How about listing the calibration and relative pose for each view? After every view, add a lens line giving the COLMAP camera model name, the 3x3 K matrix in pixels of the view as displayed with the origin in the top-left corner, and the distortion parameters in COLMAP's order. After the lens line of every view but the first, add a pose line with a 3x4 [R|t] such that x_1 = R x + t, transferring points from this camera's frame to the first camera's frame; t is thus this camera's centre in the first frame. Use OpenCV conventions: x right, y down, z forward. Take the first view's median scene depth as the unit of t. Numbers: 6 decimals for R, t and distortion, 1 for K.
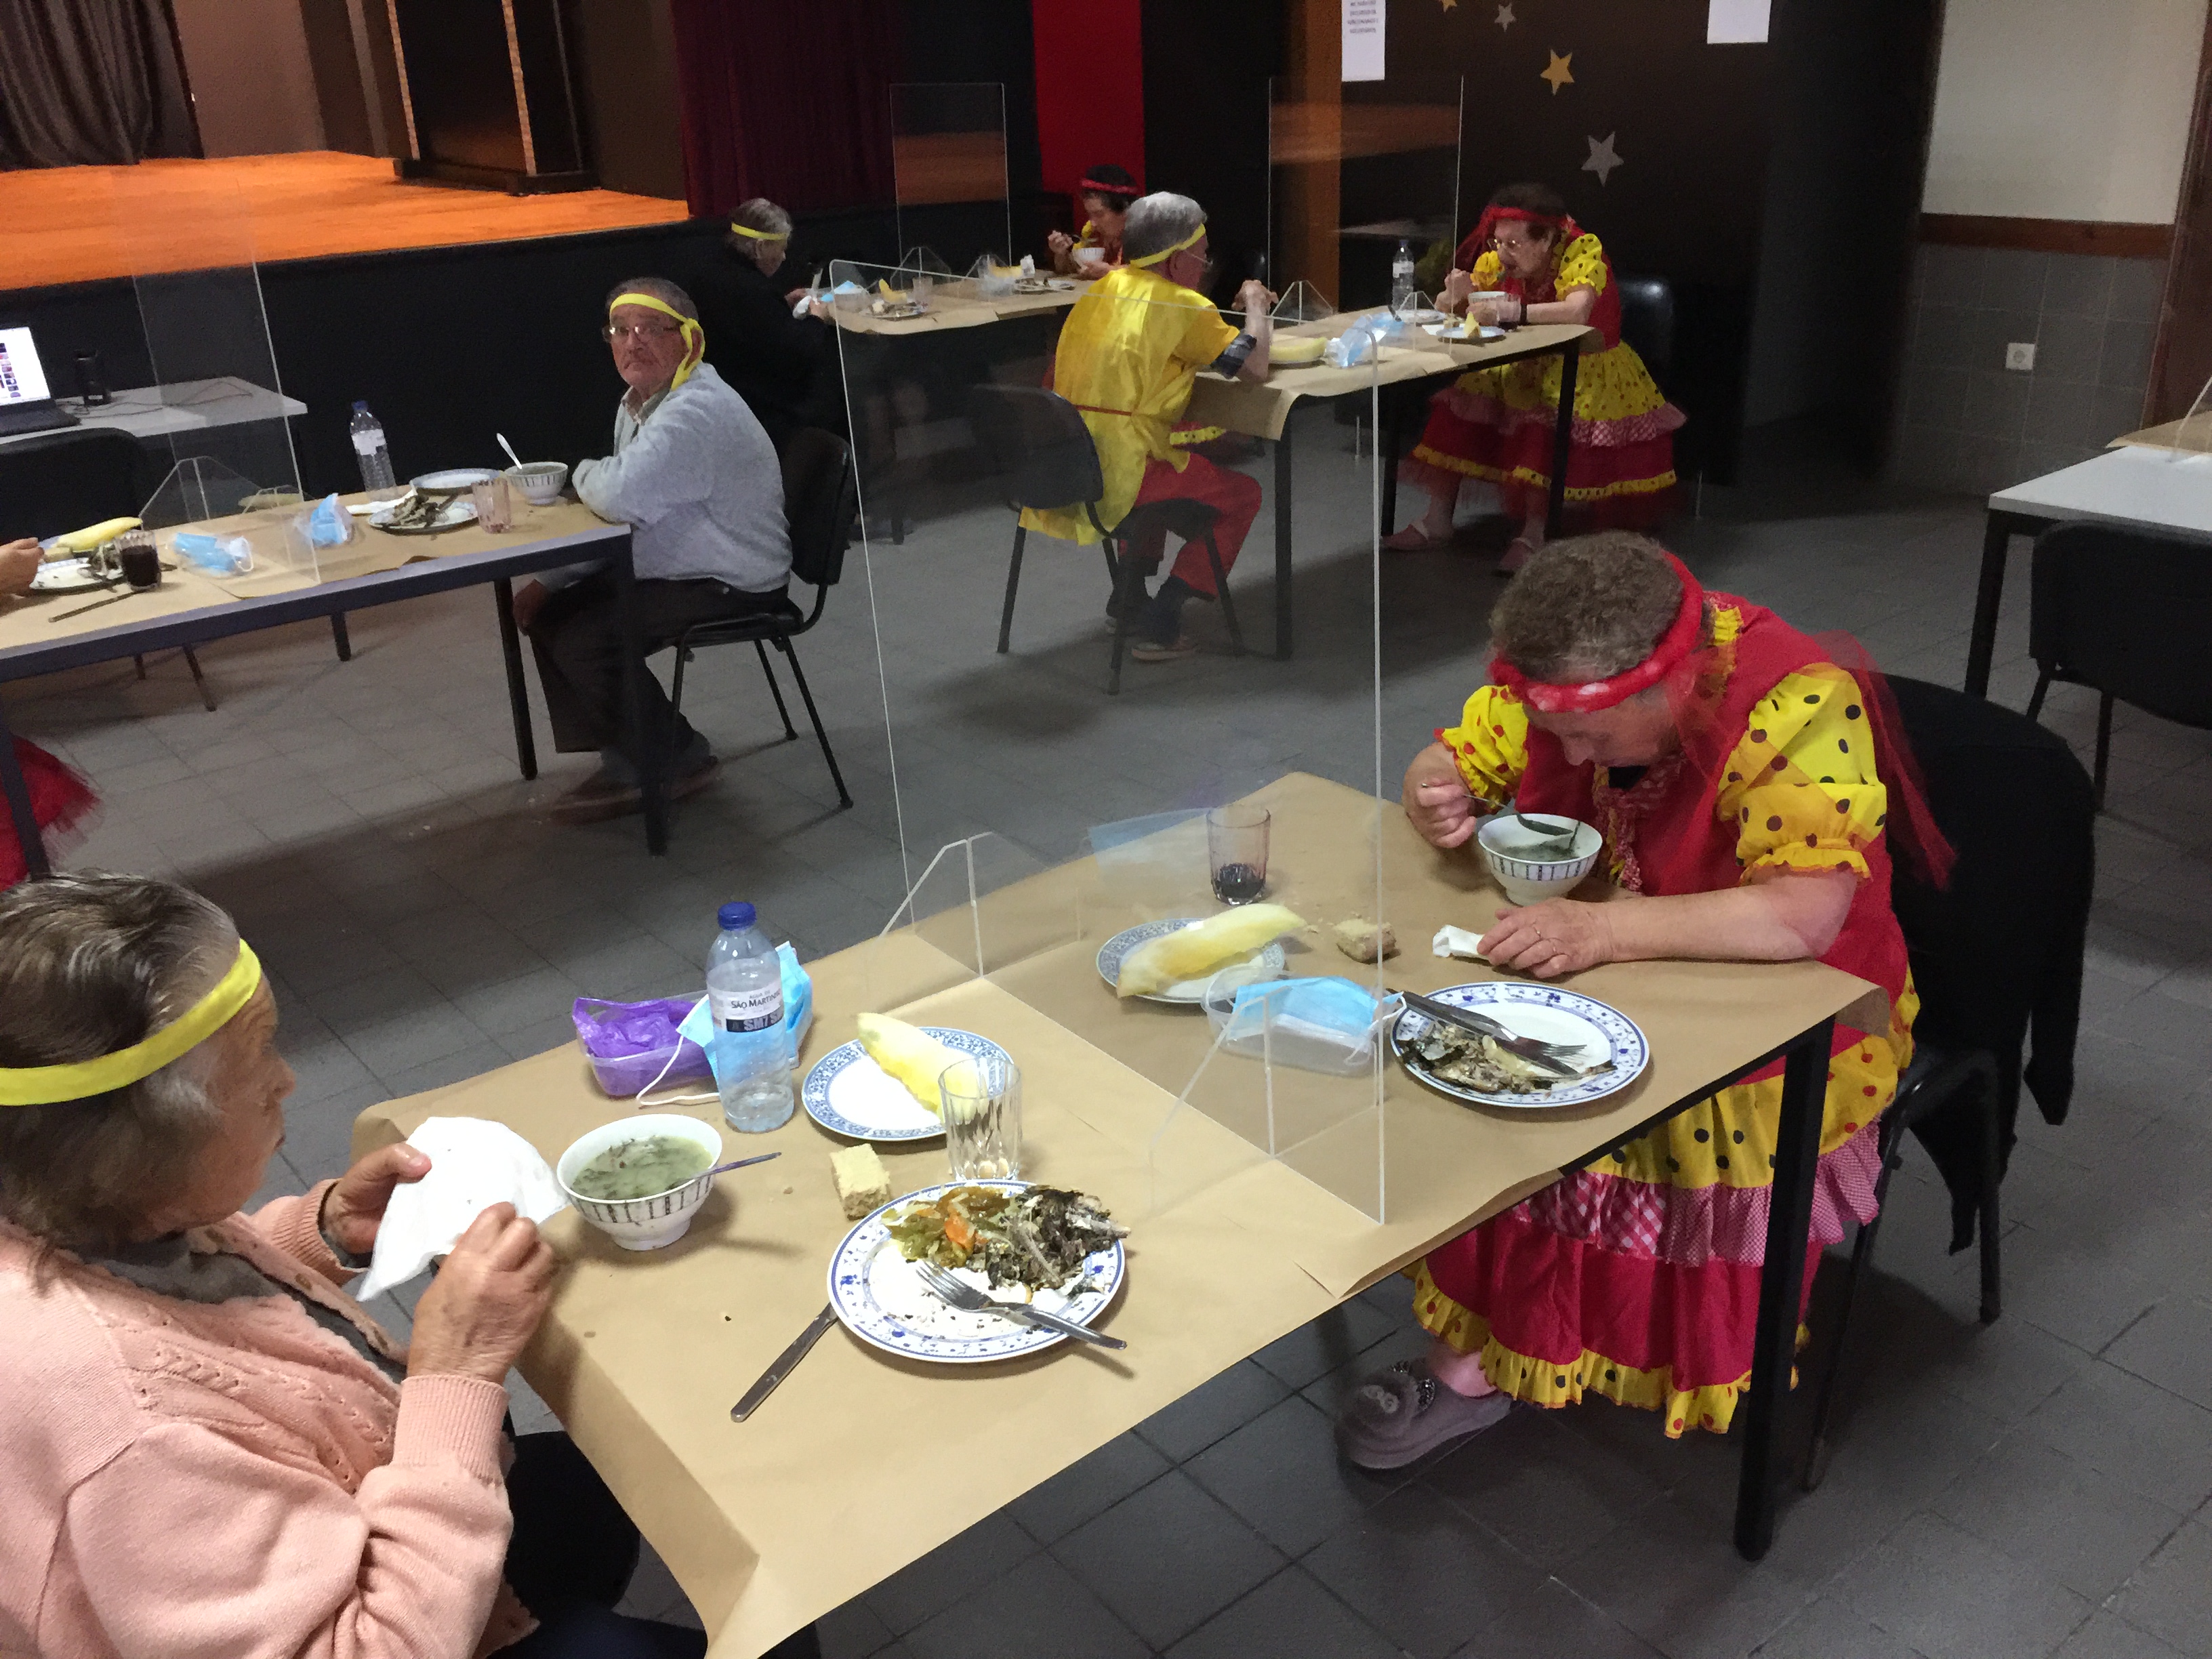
lens RADIAL K [[1881.5, 0, 1111.0], [0, 1881.5, 830.9], [0, 0, 1]] dist [0.065596, -0.083786]
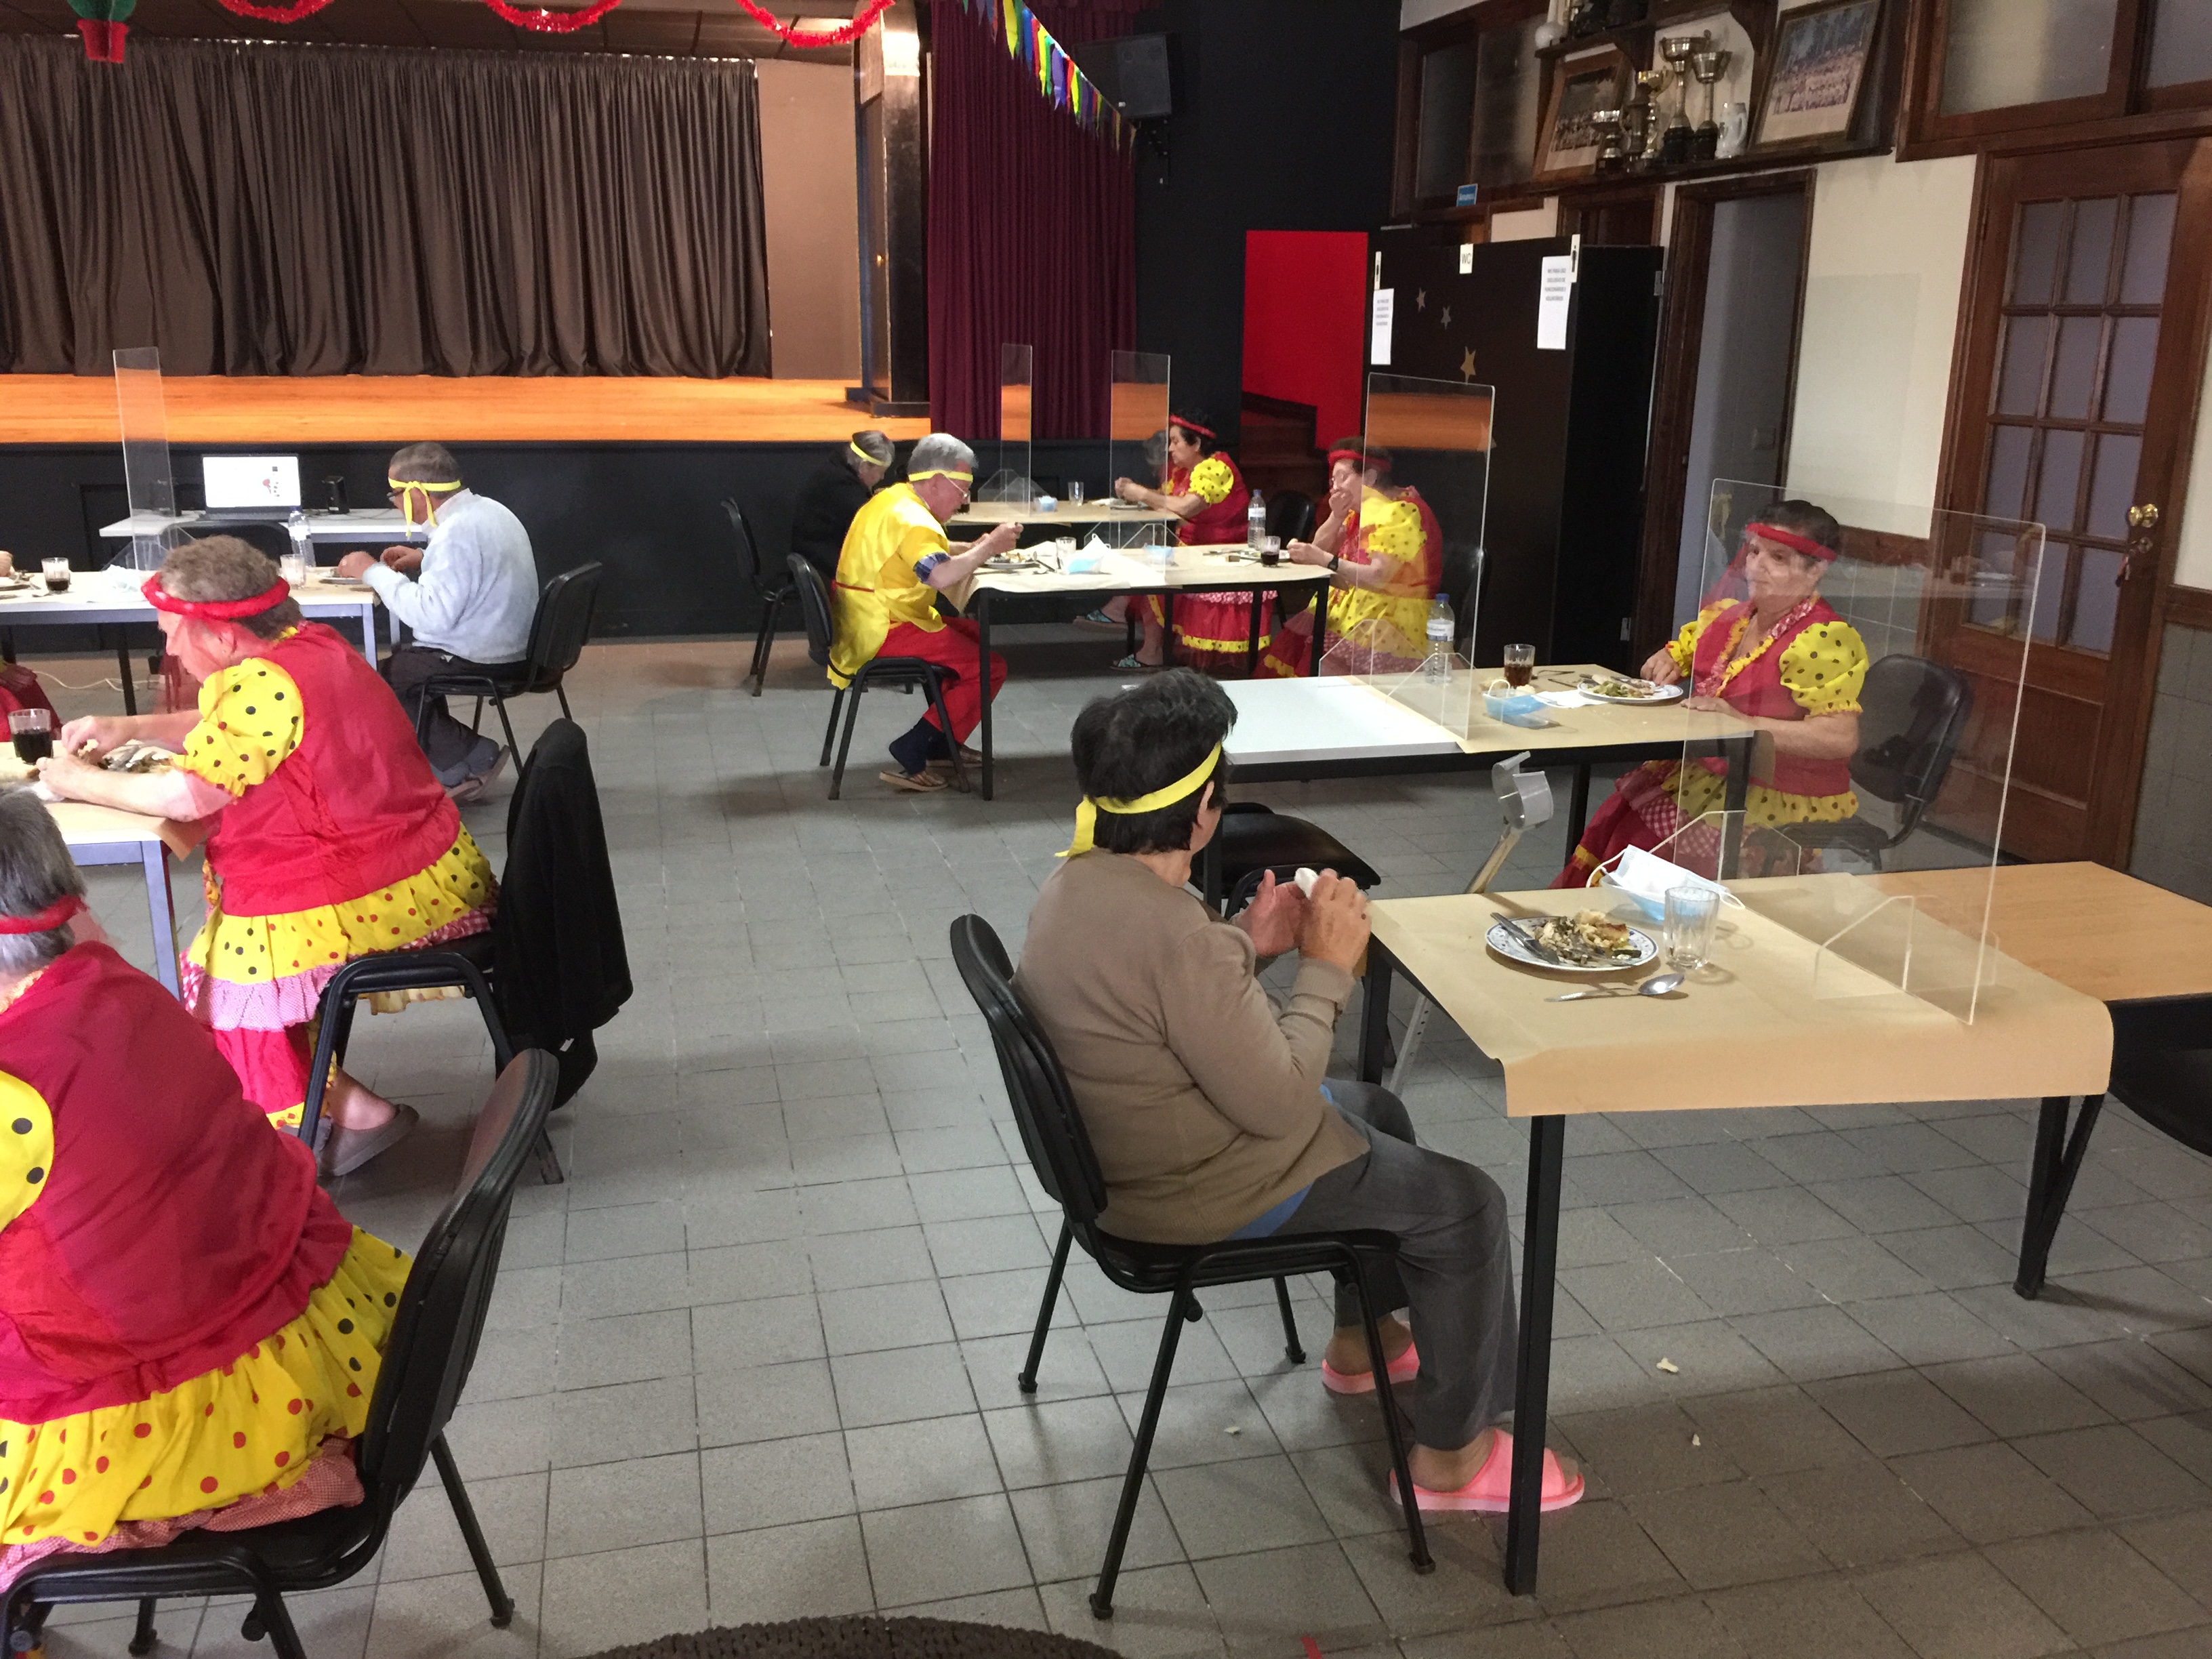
lens RADIAL K [[1881.5, 0, 1110.5], [0, 1881.5, 820.9], [0, 0, 1]] dist [0.065596, -0.083786]
pose [[0.907211, 0.156658, -0.390418, 0.665207], [-0.207021, 0.974173, -0.090159, 0.016952], [0.366210, 0.162618, 0.916213, -0.091688]]
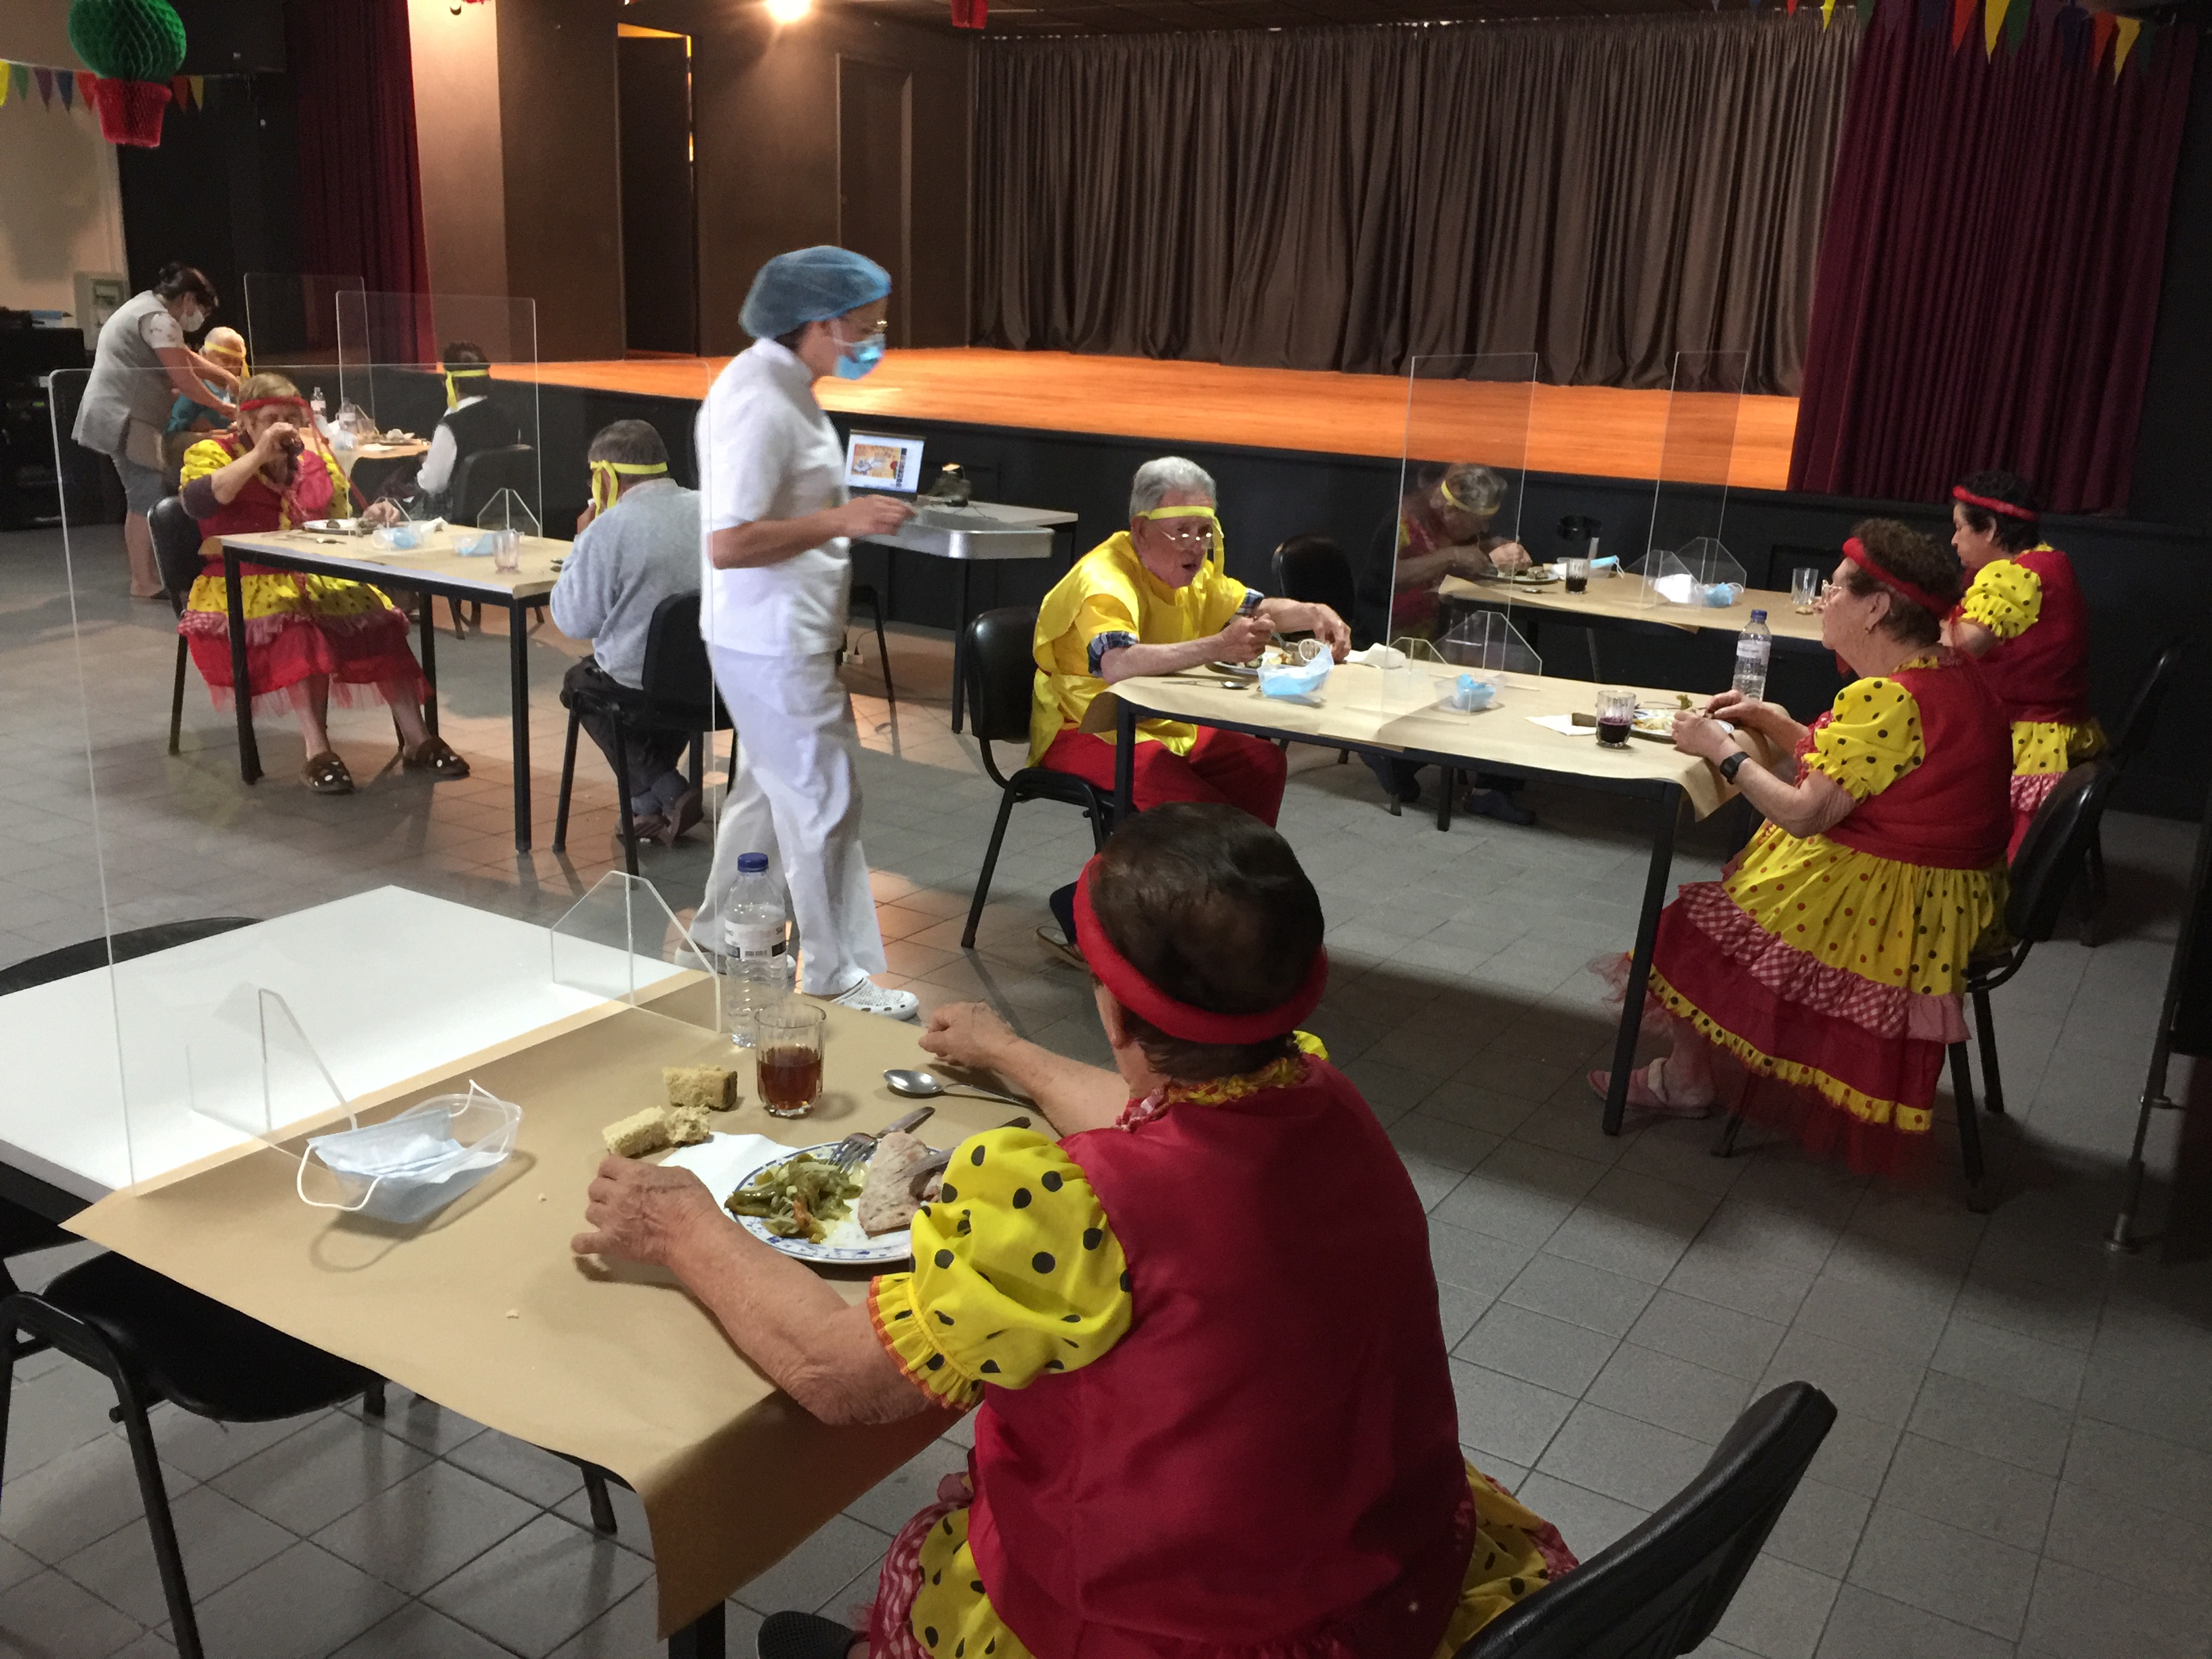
lens RADIAL K [[1881.5, 0, 1113.5], [0, 1881.5, 838.4], [0, 0, 1]] dist [0.065596, -0.083786]
pose [[0.333949, 0.317189, -0.887620, 0.815919], [-0.423162, 0.891902, 0.159513, -0.295875], [0.842266, 0.322338, 0.432072, 0.642594]]
